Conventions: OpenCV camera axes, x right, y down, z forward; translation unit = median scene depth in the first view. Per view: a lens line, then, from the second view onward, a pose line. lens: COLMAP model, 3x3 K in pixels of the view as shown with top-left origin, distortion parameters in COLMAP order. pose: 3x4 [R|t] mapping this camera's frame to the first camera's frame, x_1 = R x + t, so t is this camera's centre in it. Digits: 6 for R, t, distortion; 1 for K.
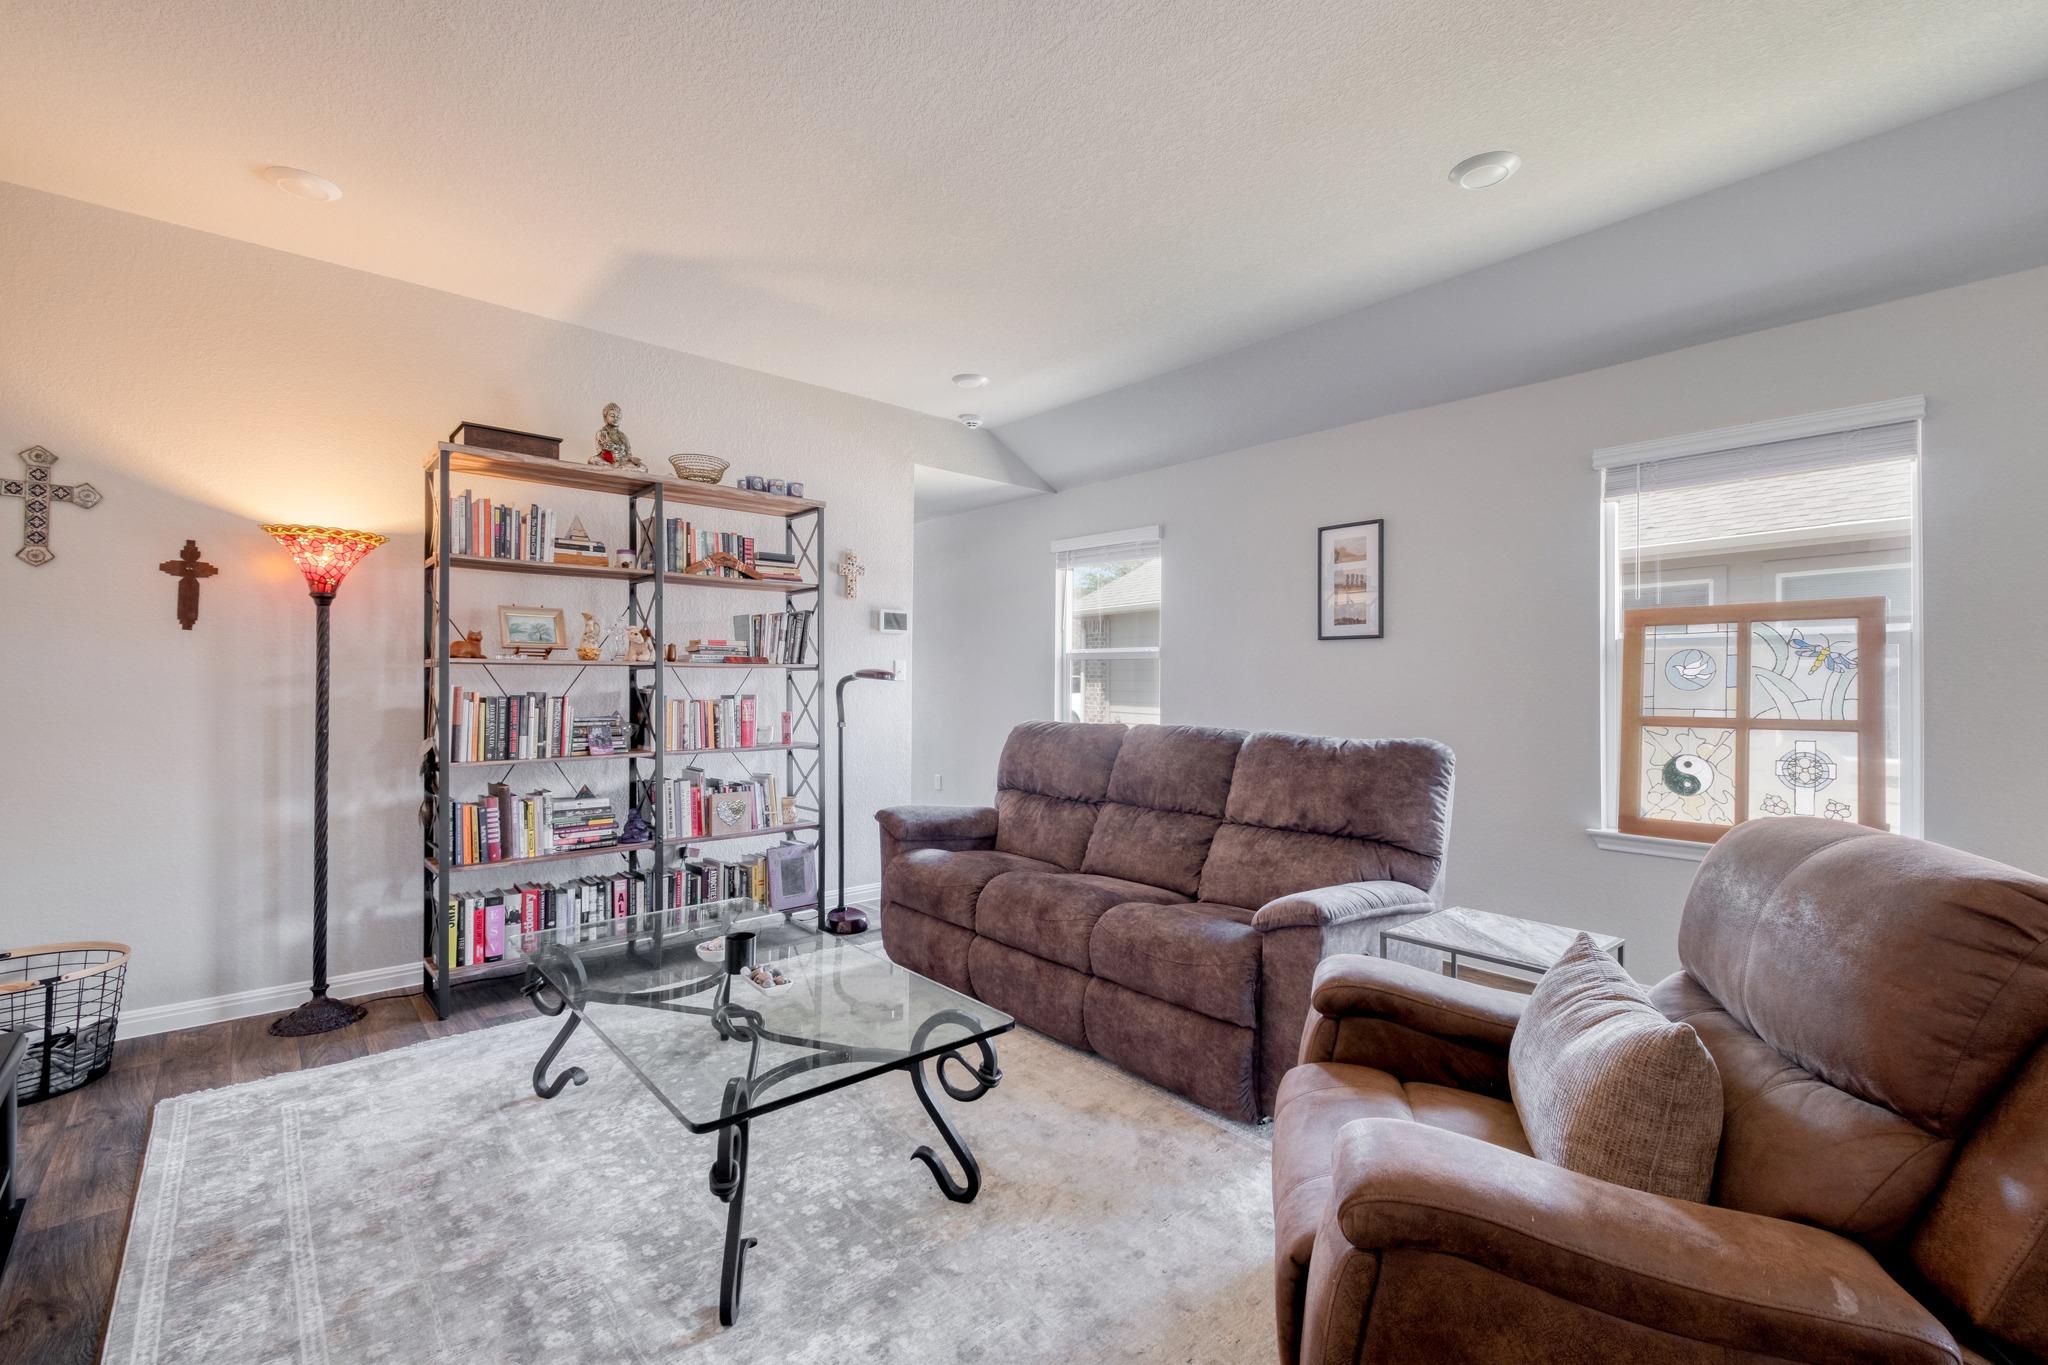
lens RADIAL K [[886.0, 0, 1033.4], [0, 886.0, 675.9], [0, 0, 1]] dist [0.005082, -0.002818]
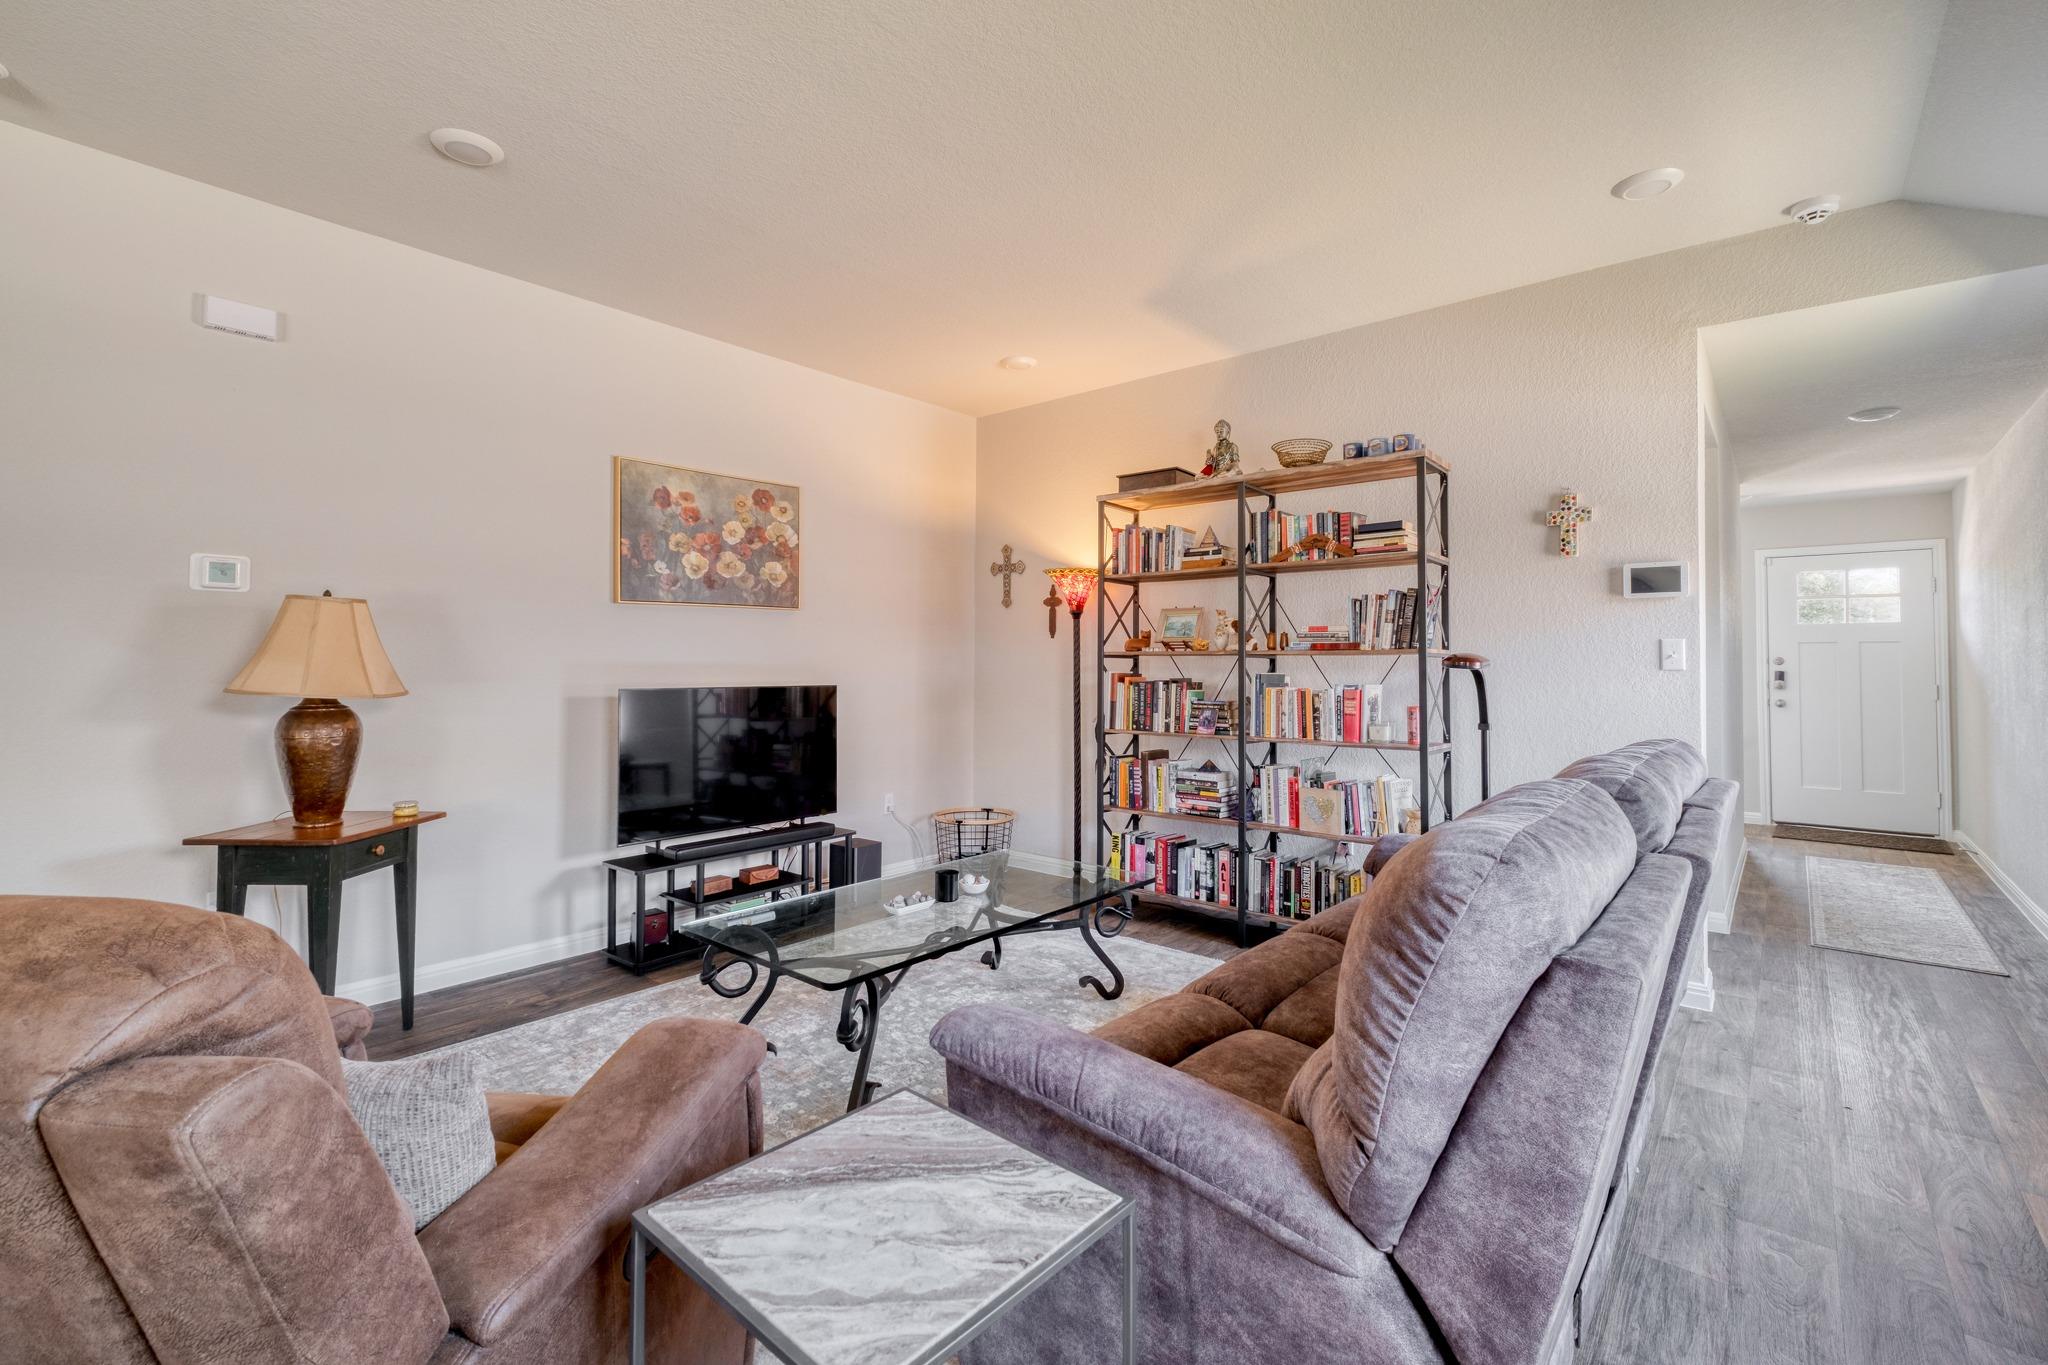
lens RADIAL K [[886.0, 0, 1000.3], [0, 886.0, 642.7], [0, 0, 1]] dist [0.005082, -0.002818]
pose [[0.120734, -0.029382, -0.992250, 0.643510], [0.000481, 0.999563, -0.029540, 0.006074], [0.992685, 0.003090, 0.120695, 0.641873]]
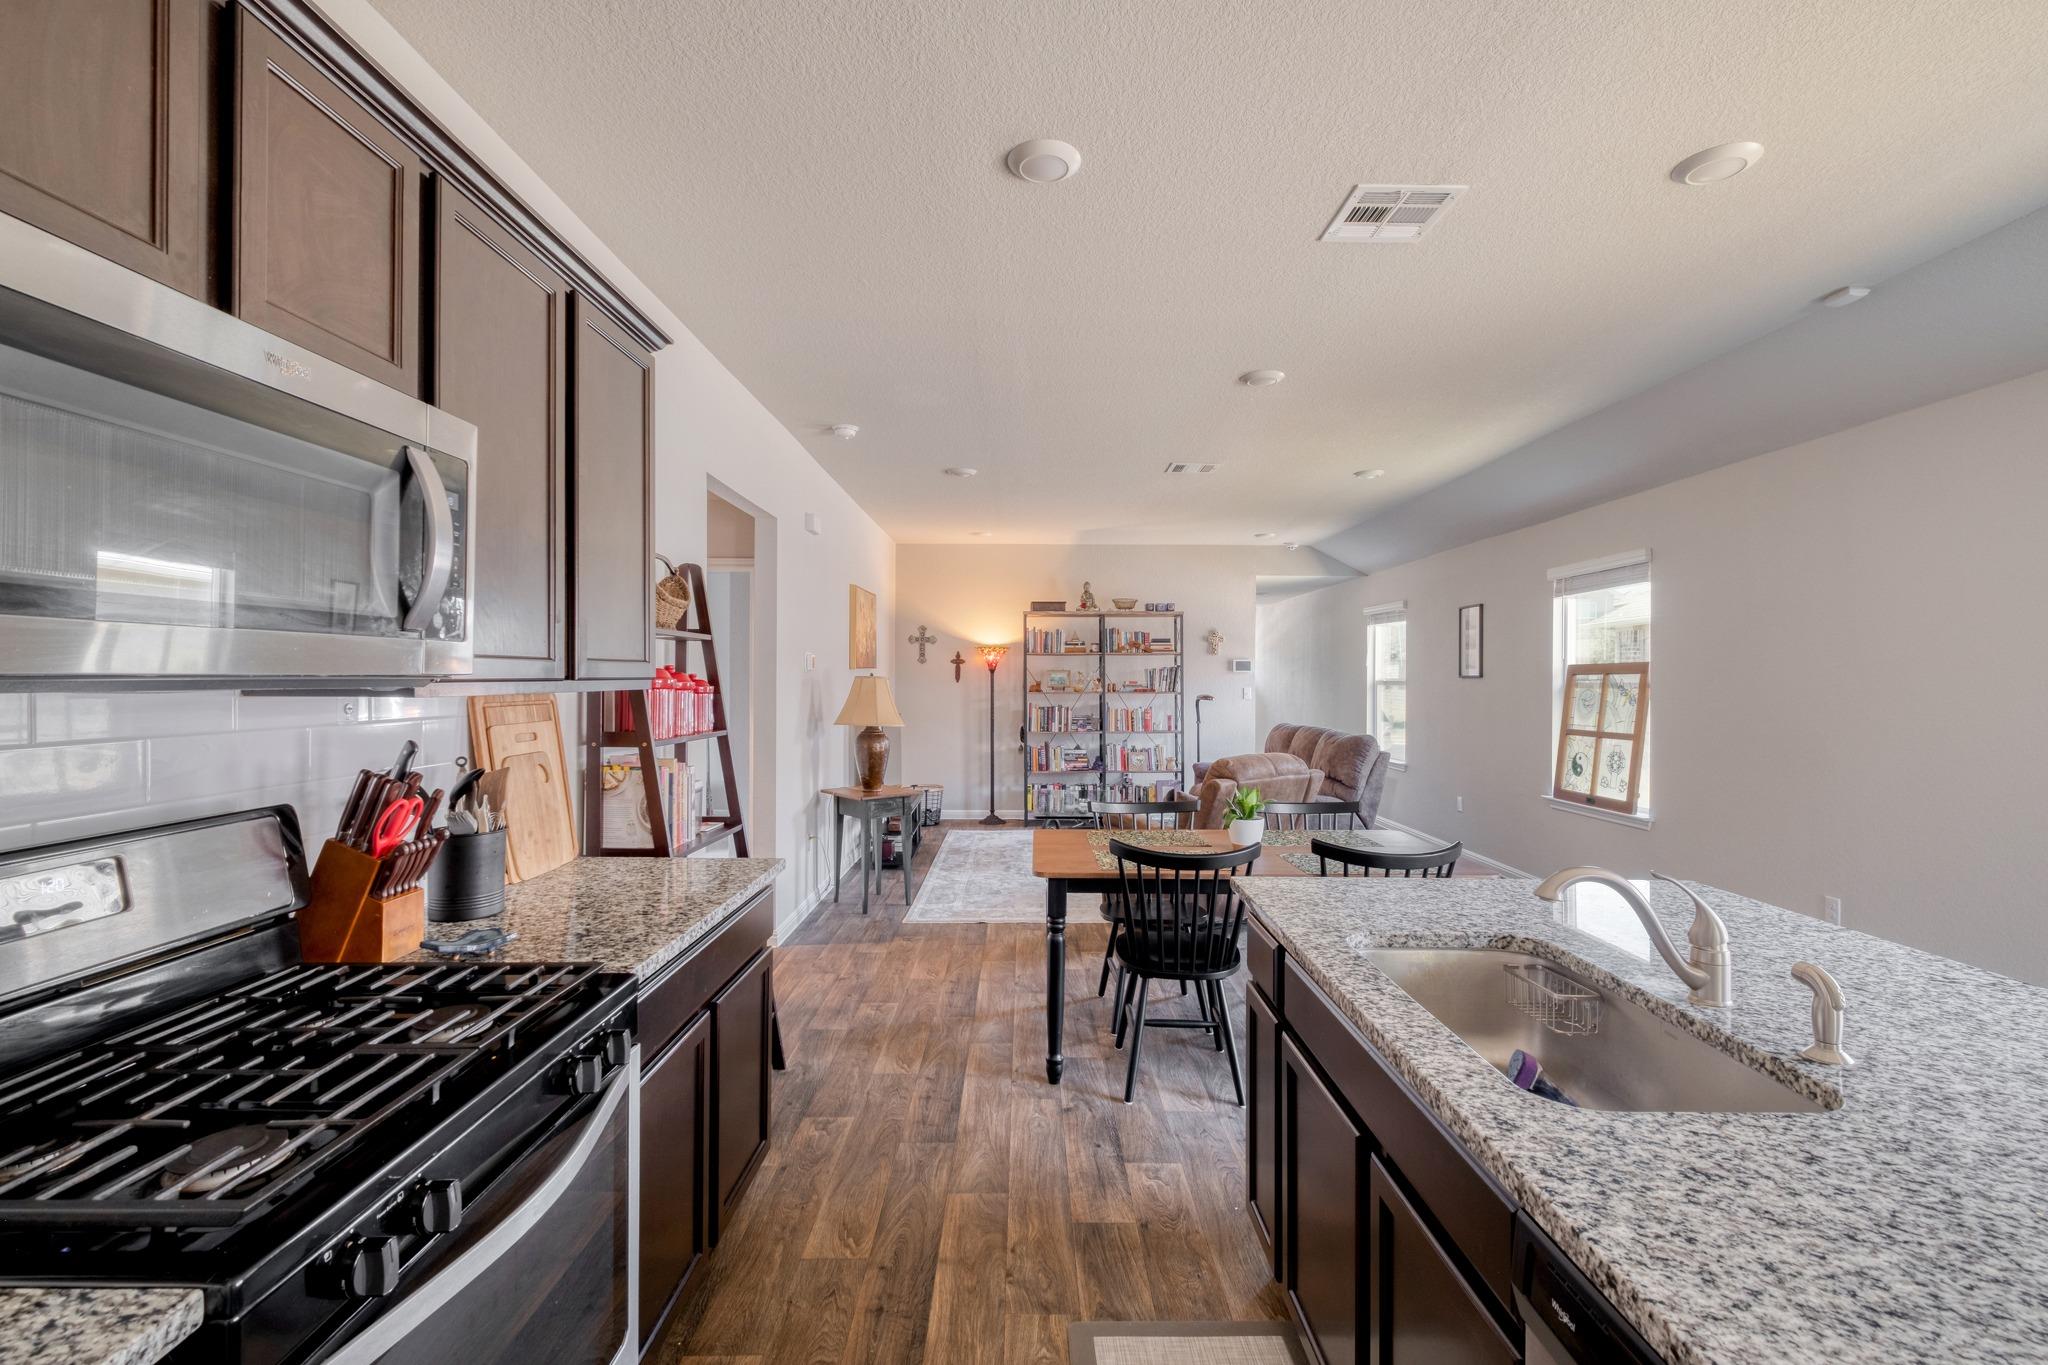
lens RADIAL K [[886.0, 0, 1023.0], [0, 886.0, 684.7], [0, 0, 1]] dist [0.005082, -0.002818]
pose [[0.748055, -0.001139, -0.663636, 1.029455], [0.006965, 0.999957, 0.006136, -0.055488], [0.663601, -0.009212, 0.748030, -0.933596]]
